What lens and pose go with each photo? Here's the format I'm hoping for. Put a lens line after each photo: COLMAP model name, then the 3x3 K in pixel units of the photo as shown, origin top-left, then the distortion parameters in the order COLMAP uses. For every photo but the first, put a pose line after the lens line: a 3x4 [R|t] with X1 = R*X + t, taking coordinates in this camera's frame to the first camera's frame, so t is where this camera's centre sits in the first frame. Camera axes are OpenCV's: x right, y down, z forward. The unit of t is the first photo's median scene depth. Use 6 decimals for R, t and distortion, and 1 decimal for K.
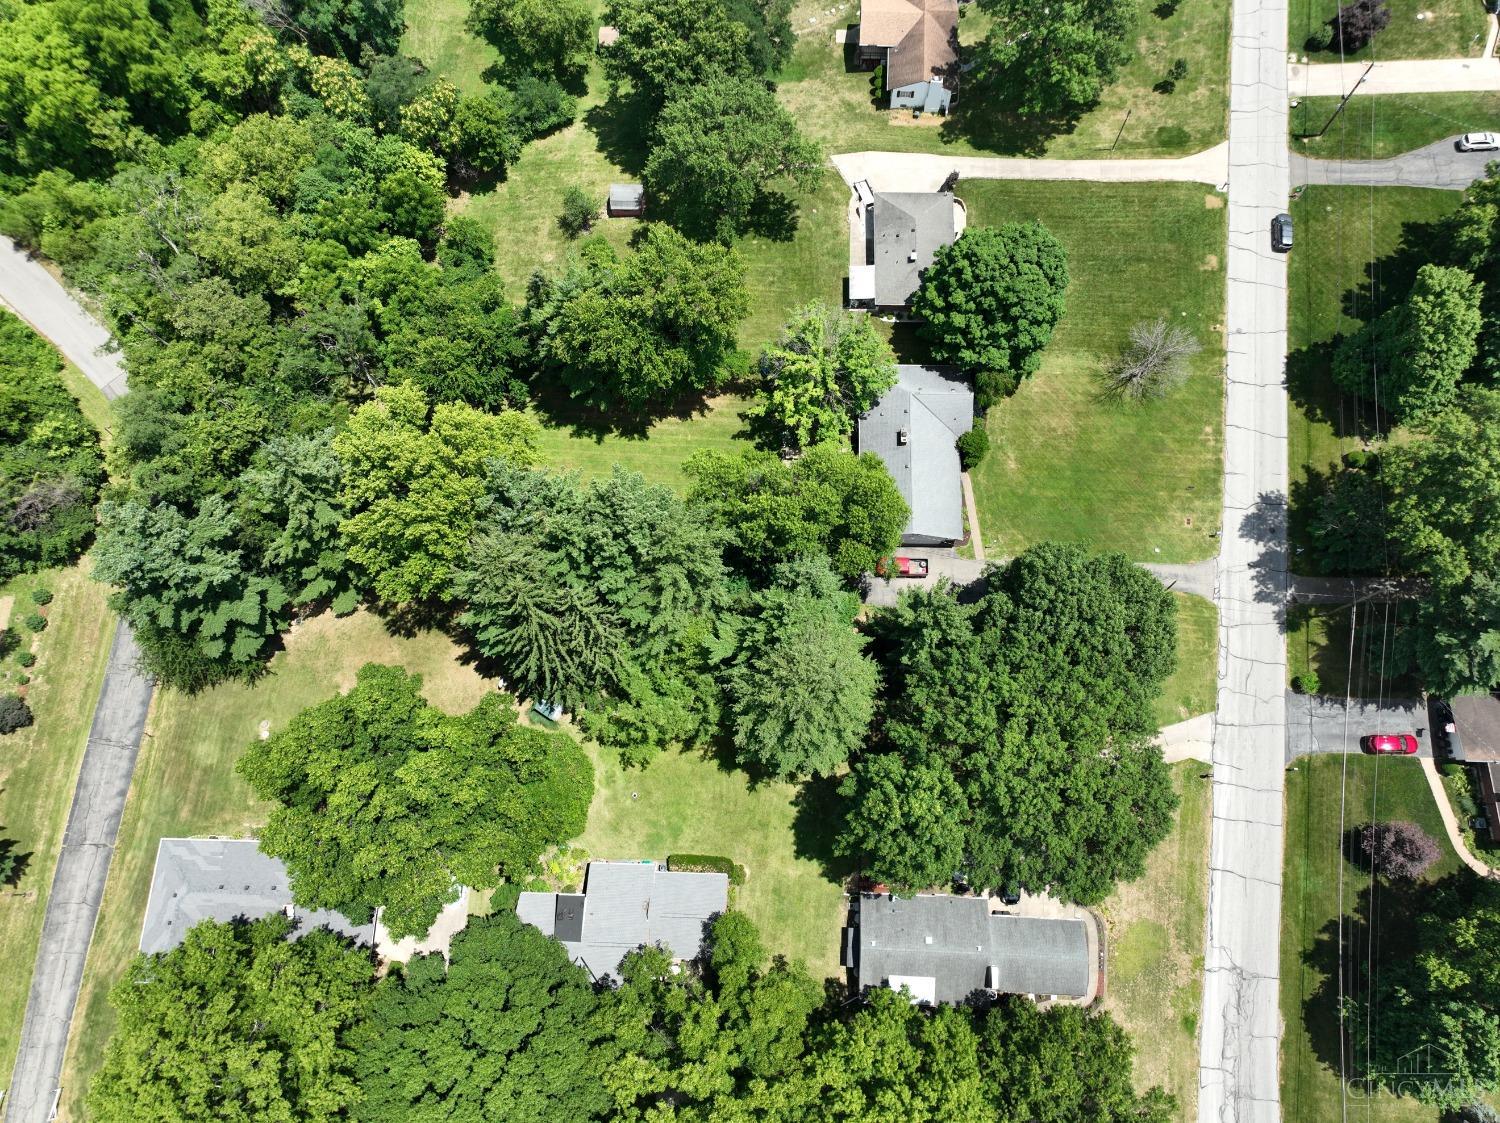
lens RADIAL K [[1048.3, 0, 754.7], [0, 1048.3, 529.0], [0, 0, 1]] dist [0.007331, 0.001747]
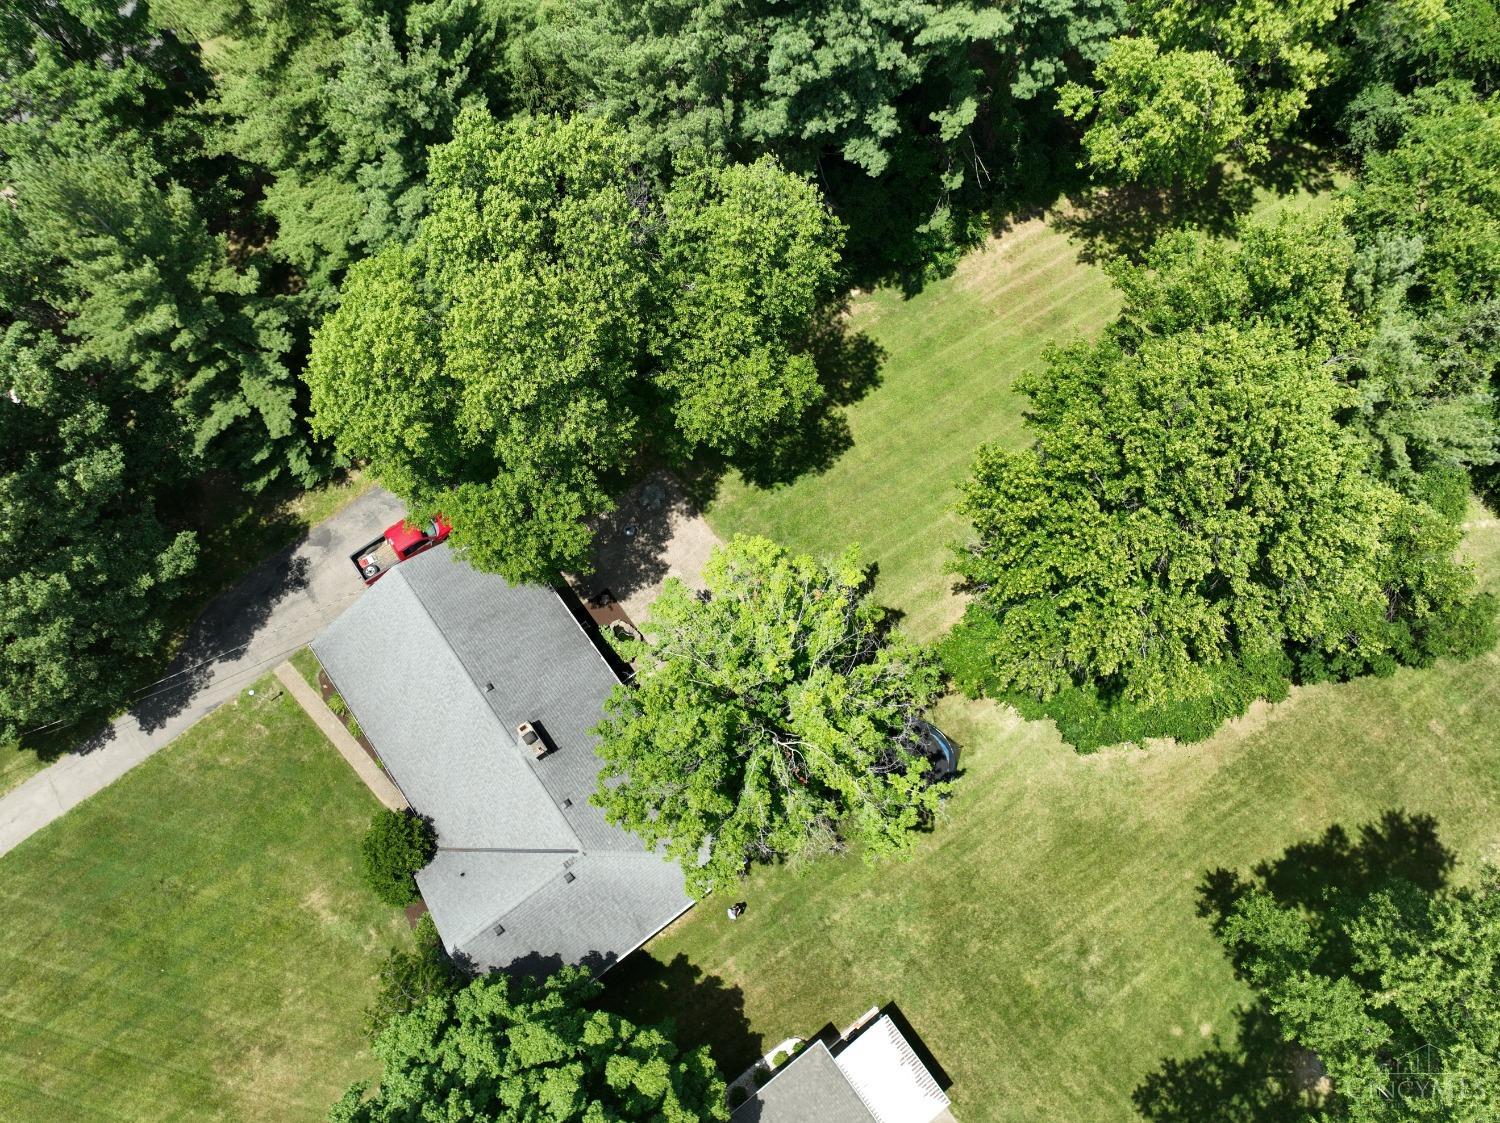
lens RADIAL K [[1072.1, 0, 758.9], [0, 1072.1, 556.5], [0, 0, 1]] dist [0.001523, 0.010007]
pose [[-0.786113, 0.596477, -0.161992, 0.092860], [-0.574189, -0.607754, 0.548581, -0.315738], [0.228764, 0.524261, 0.820254, 0.611783]]
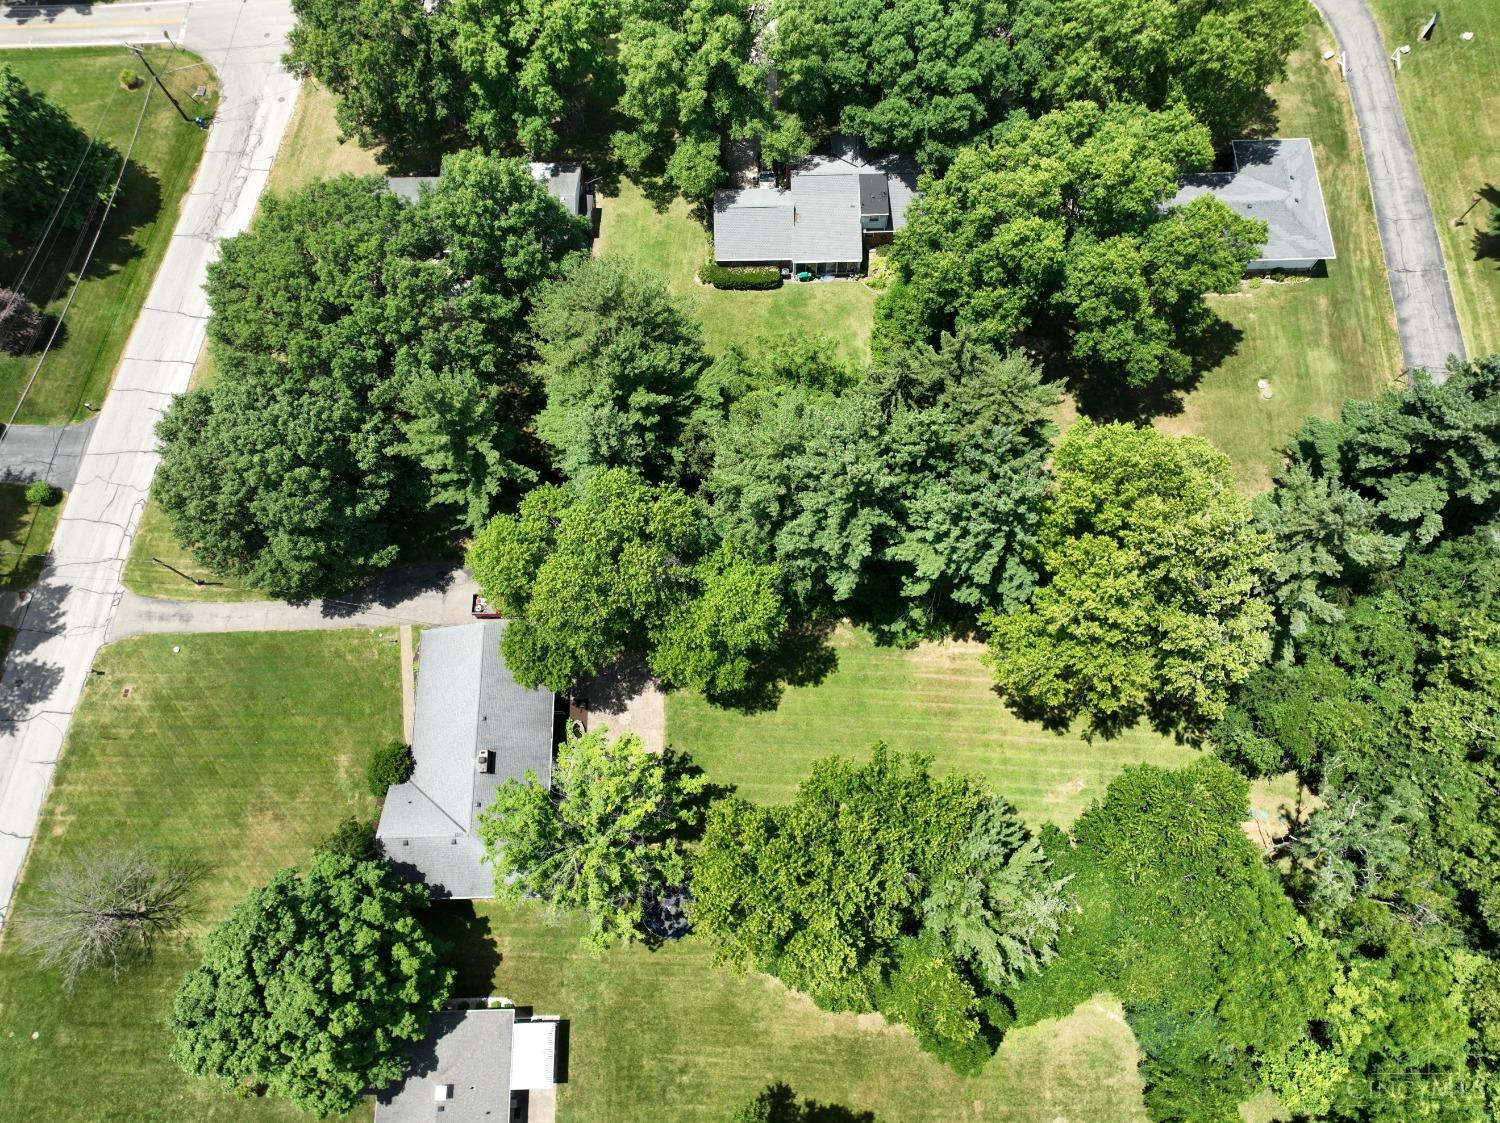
lens RADIAL K [[1072.1, 0, 758.9], [0, 1072.1, 556.5], [0, 0, 1]] dist [0.001523, 0.010007]
pose [[-0.998262, 0.055084, 0.020933, -0.061333], [-0.030914, -0.791972, 0.609775, -0.406980], [0.050167, 0.608068, 0.792298, 0.346324]]
